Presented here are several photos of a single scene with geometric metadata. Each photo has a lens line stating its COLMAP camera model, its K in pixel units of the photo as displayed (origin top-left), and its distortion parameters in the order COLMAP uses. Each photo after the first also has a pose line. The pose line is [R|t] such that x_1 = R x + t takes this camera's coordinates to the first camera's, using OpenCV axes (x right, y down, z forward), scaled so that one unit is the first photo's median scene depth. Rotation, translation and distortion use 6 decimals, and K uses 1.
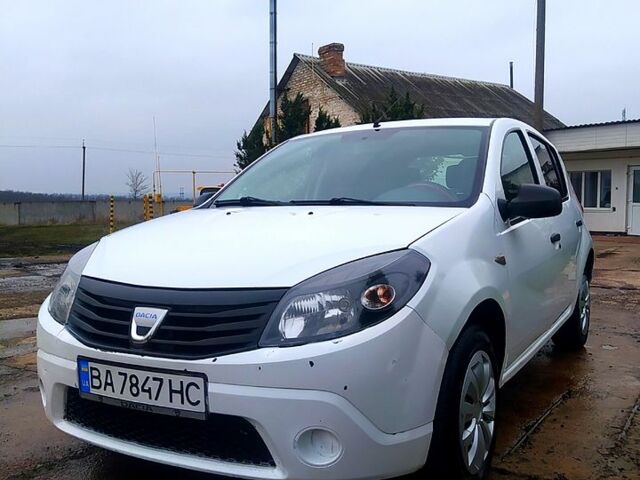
lens RADIAL K [[635.2, 0, 320.0], [0, 635.2, 240.0], [0, 0, 1]] dist [0.116534, -0.186285]
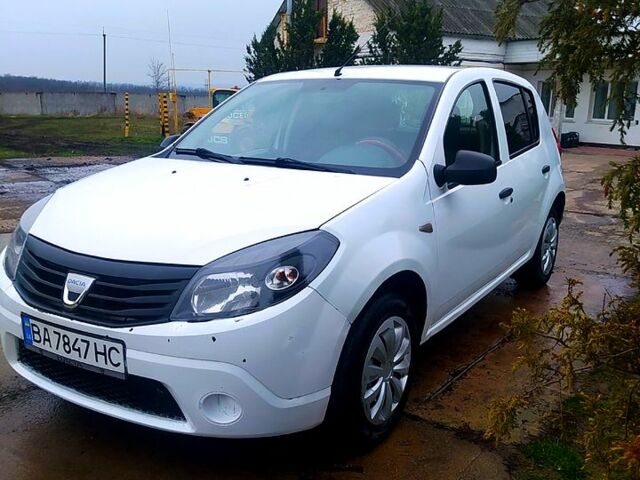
lens RADIAL K [[635.2, 0, 320.0], [0, 635.2, 240.0], [0, 0, 1]] dist [0.116534, -0.186285]
pose [[0.998784, 0.035198, -0.034507, 0.171267], [-0.029253, 0.986721, 0.159767, -0.134634], [0.039673, -0.158564, 0.986551, -0.055221]]
